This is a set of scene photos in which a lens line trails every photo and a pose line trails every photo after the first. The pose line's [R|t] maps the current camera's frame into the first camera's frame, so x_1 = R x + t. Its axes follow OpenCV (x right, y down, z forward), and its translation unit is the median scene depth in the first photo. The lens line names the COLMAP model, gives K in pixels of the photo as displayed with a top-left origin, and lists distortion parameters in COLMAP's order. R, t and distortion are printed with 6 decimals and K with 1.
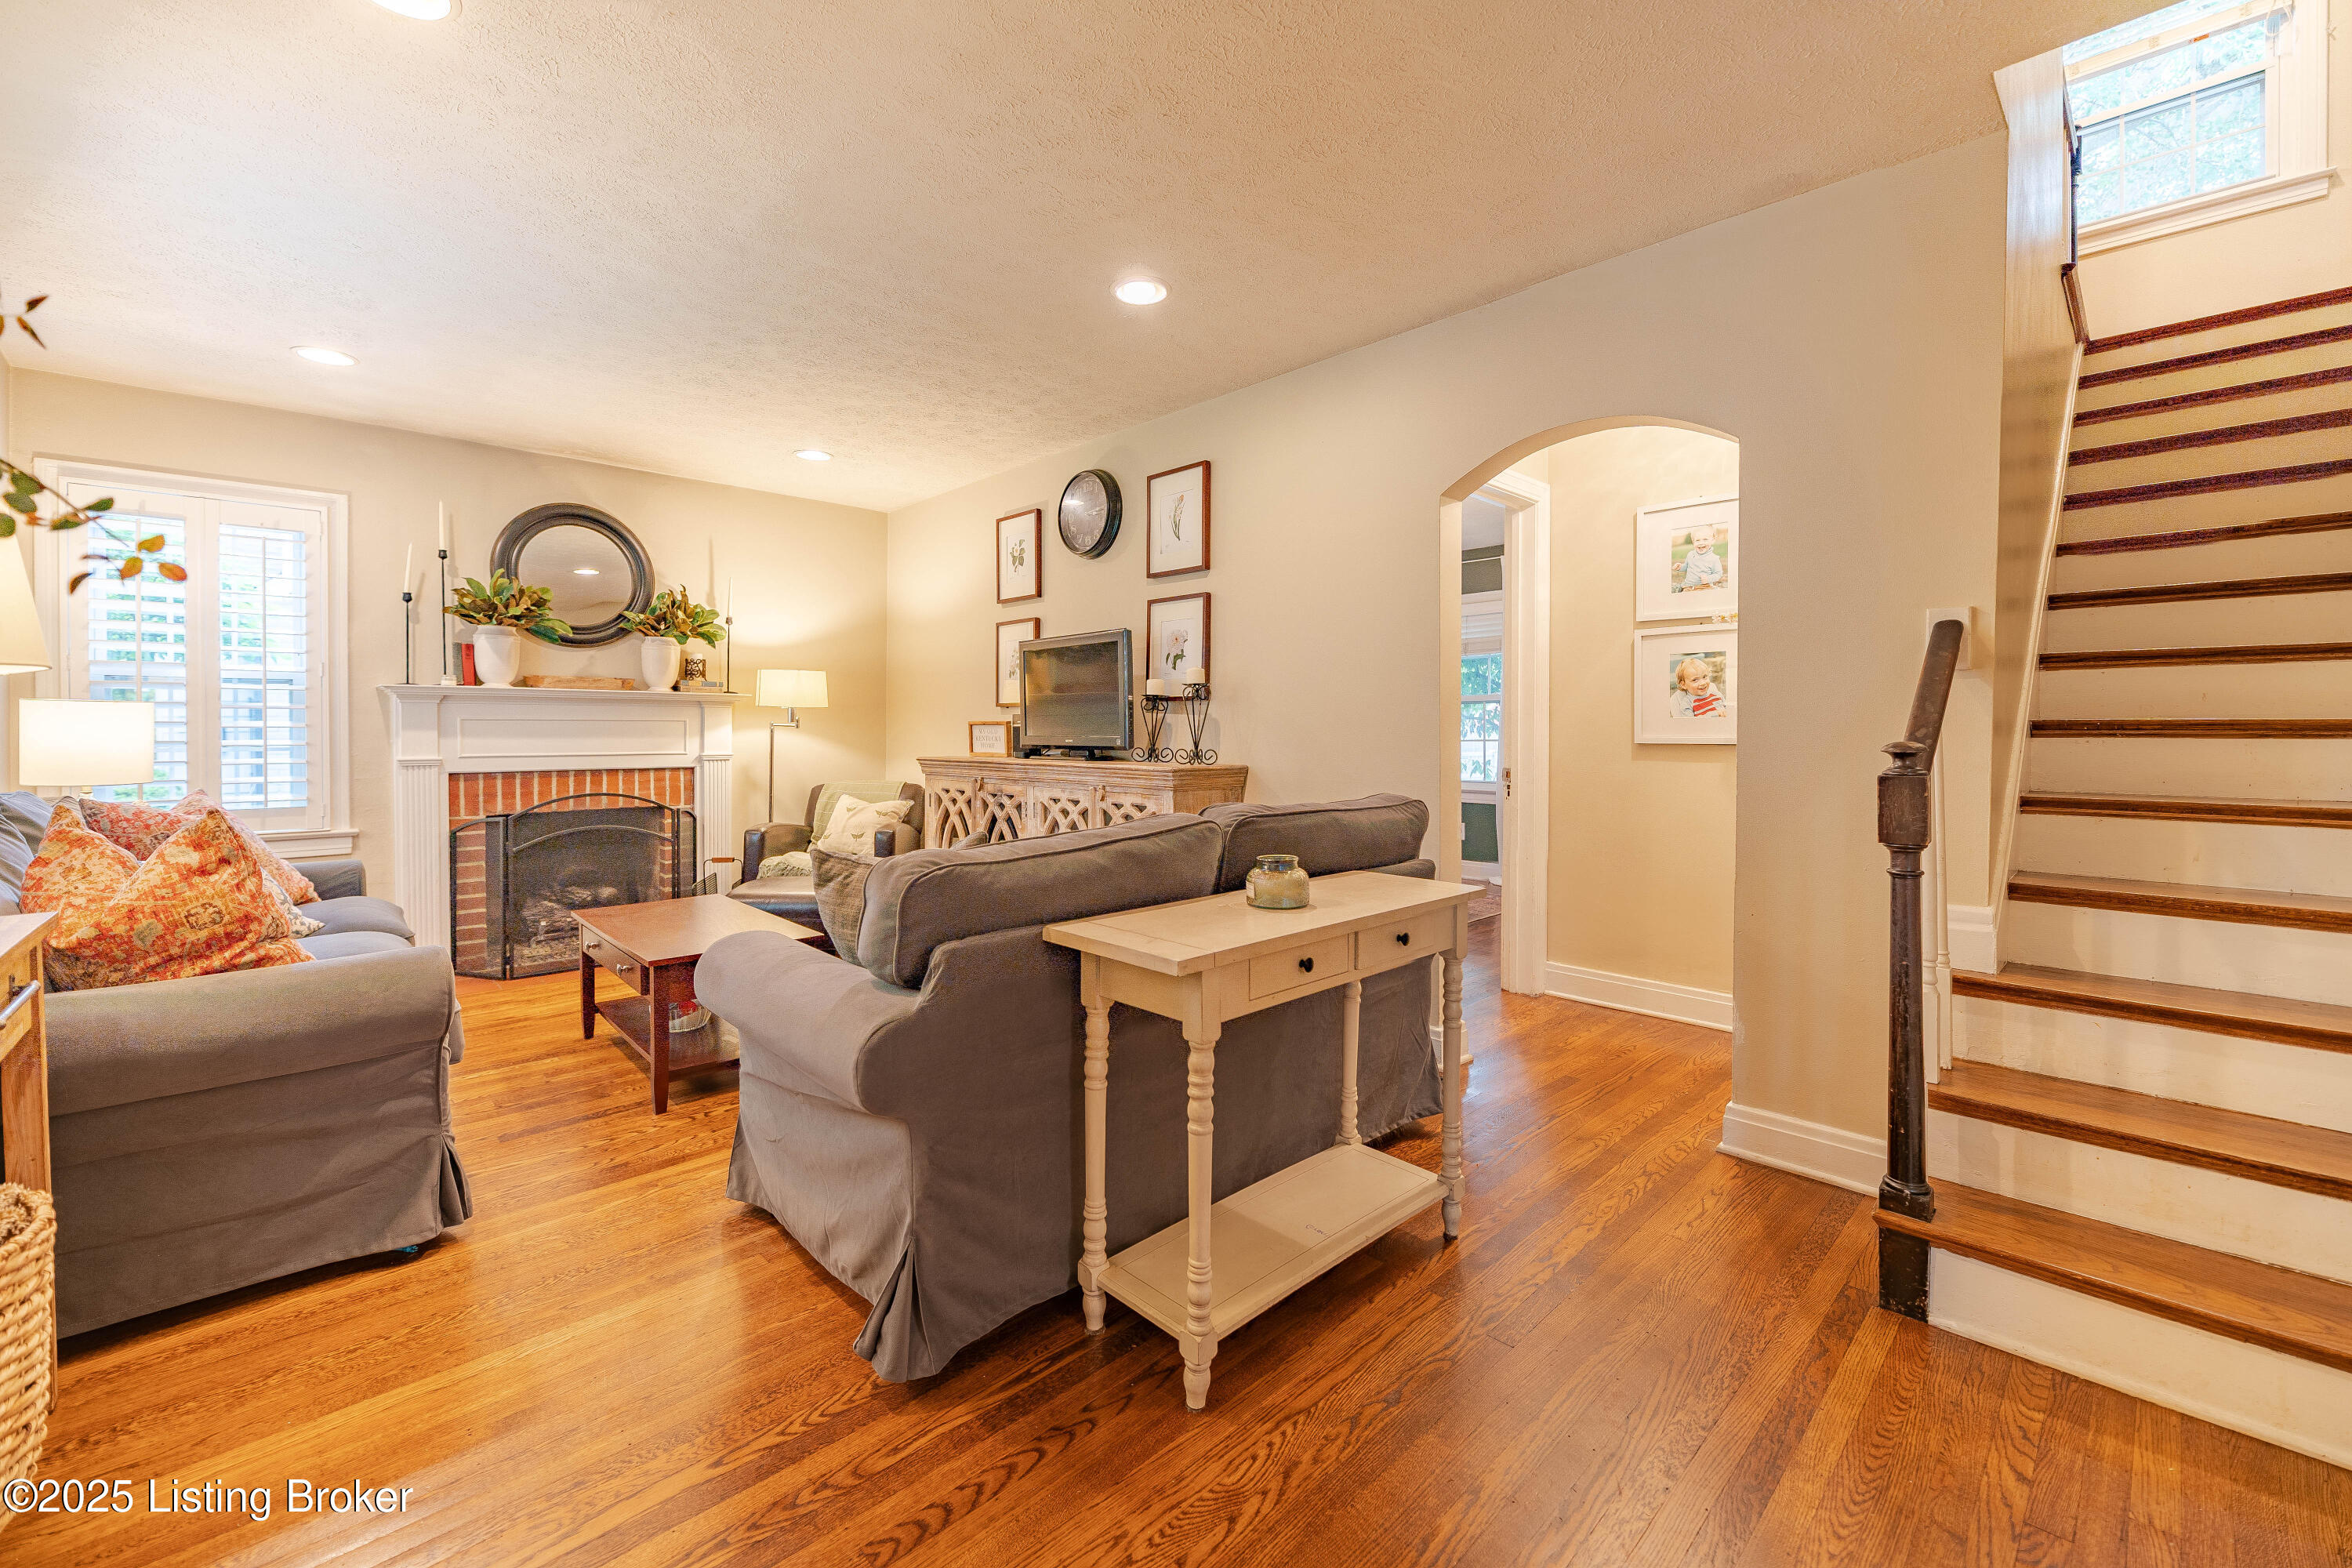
lens RADIAL K [[970.3, 0, 1180.1], [0, 970.3, 725.8], [0, 0, 1]] dist [-0.000787, -0.000029]
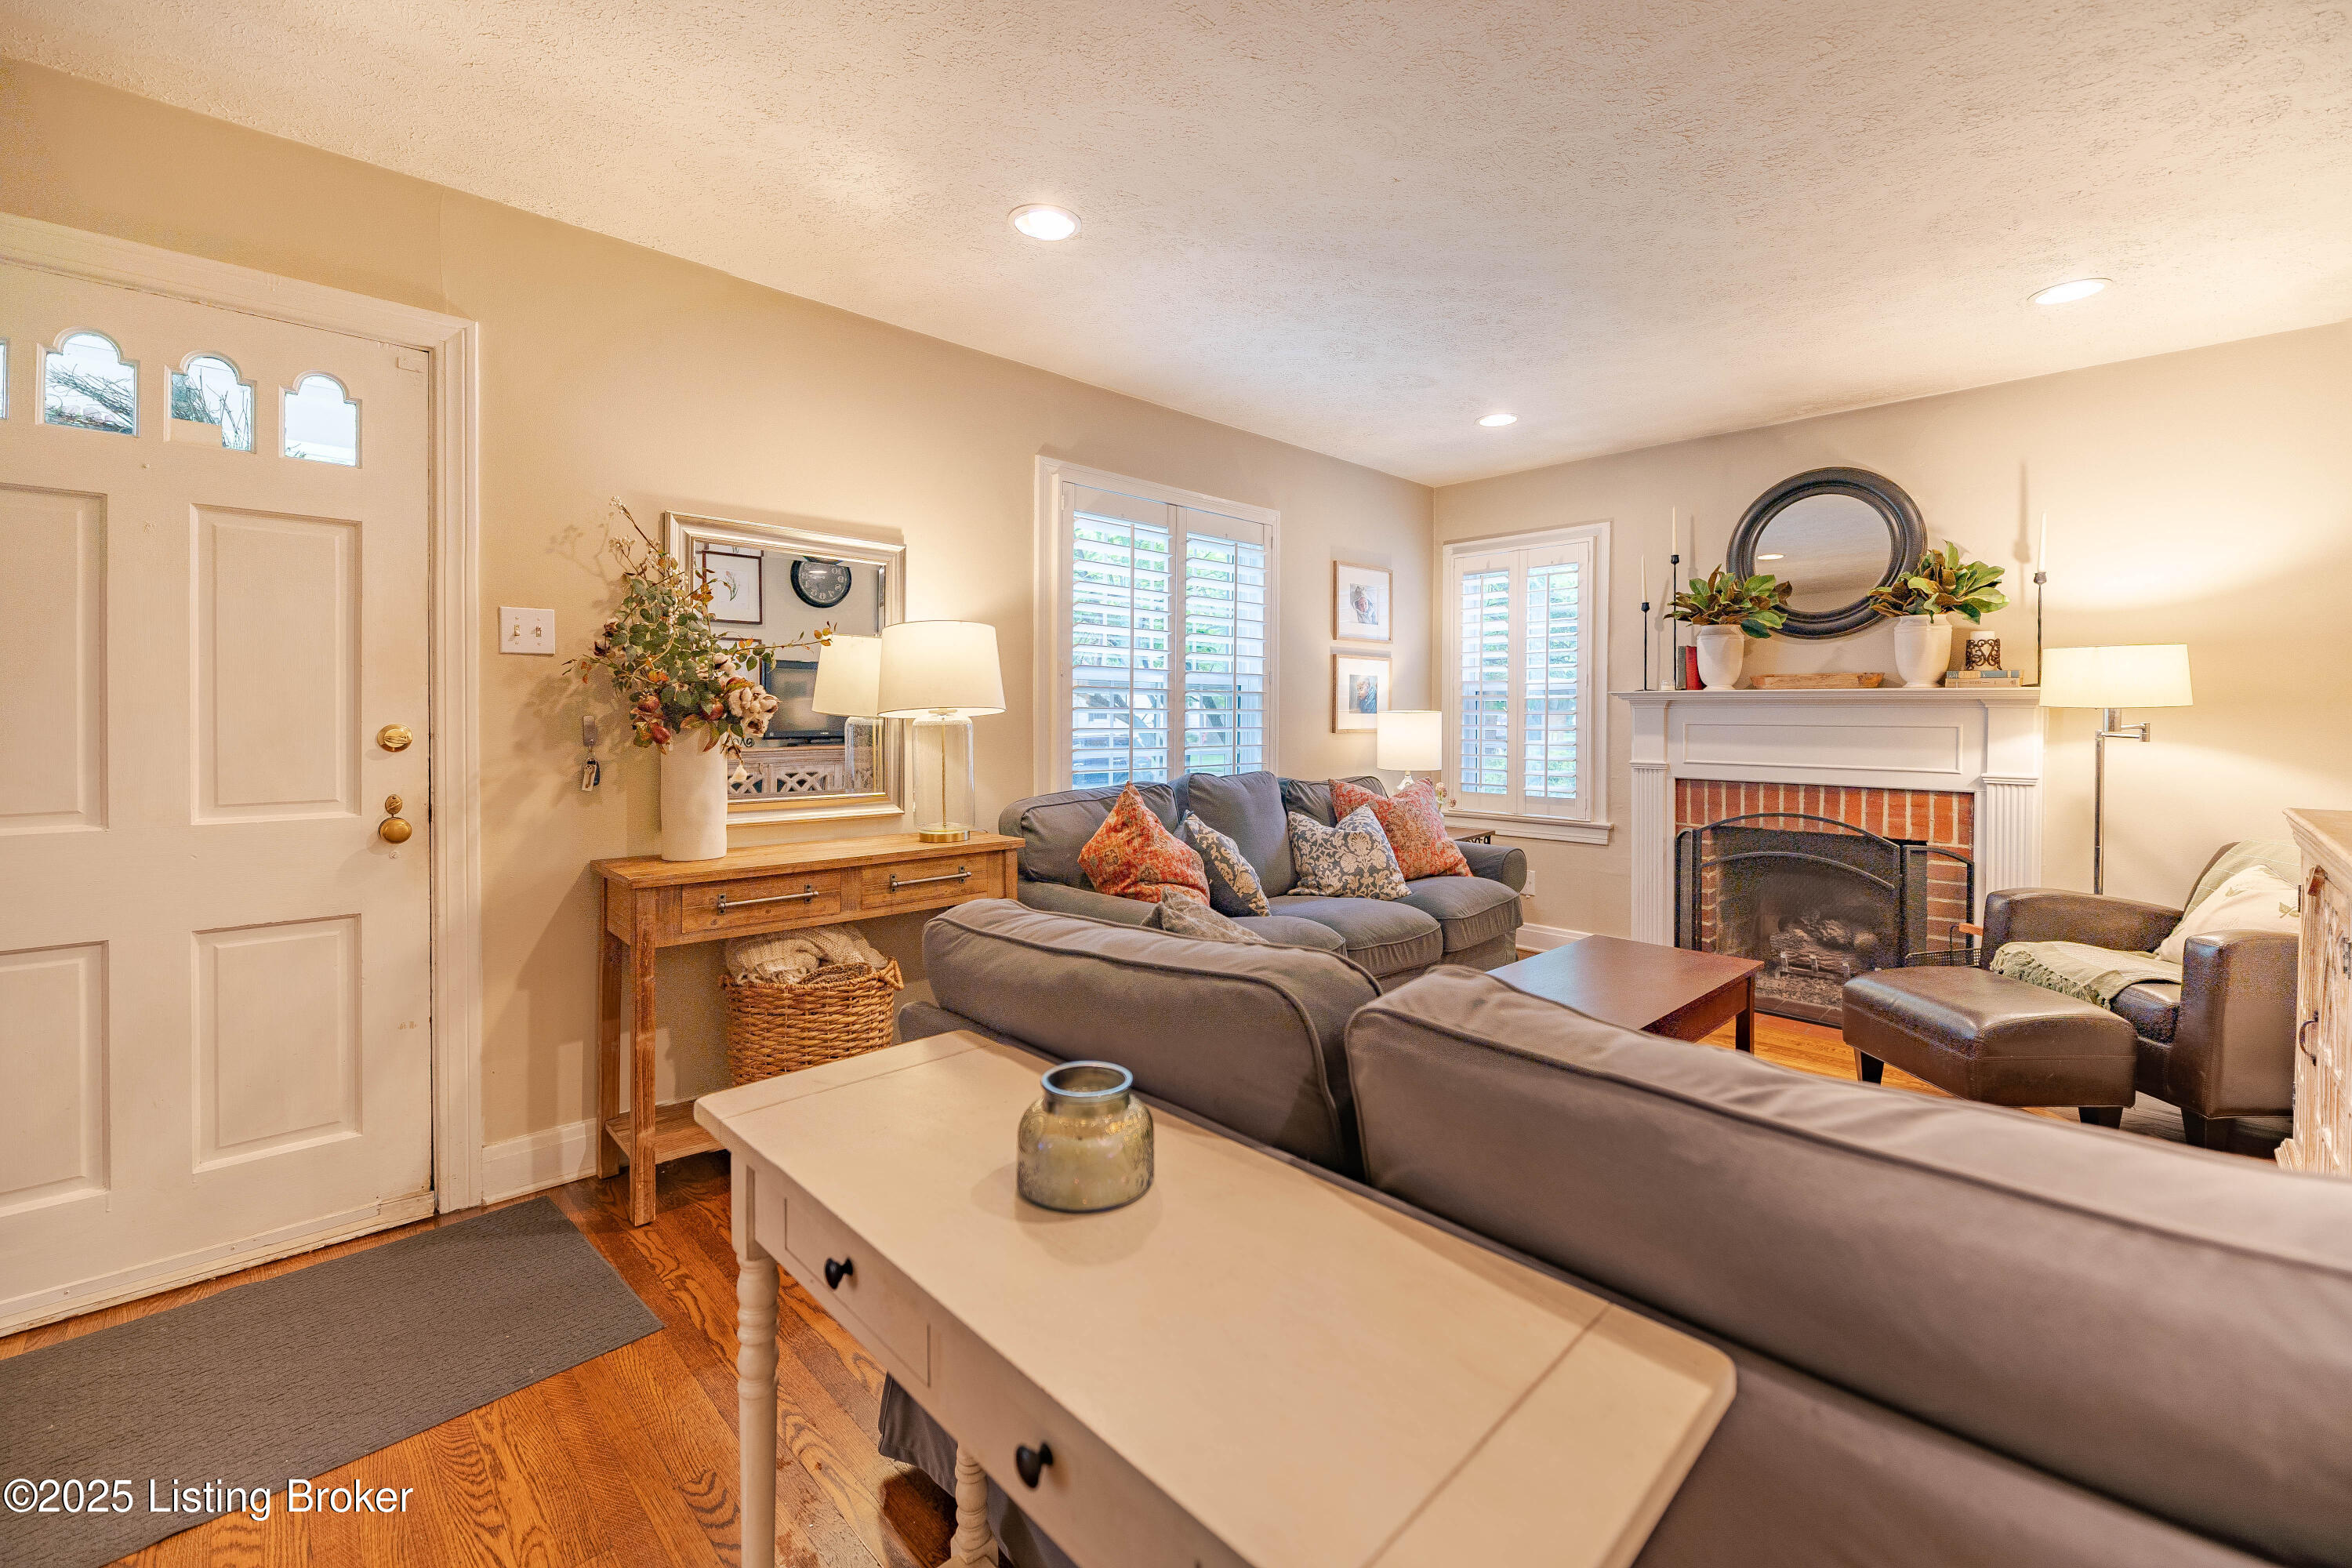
lens RADIAL K [[970.3, 0, 1176.7], [0, 970.3, 729.9], [0, 0, 1]] dist [-0.000787, -0.000029]
pose [[0.014210, 0.014441, -0.999795, 0.226795], [-0.003475, 0.999890, 0.014393, -0.012858], [0.999893, 0.003270, 0.014259, 0.450950]]
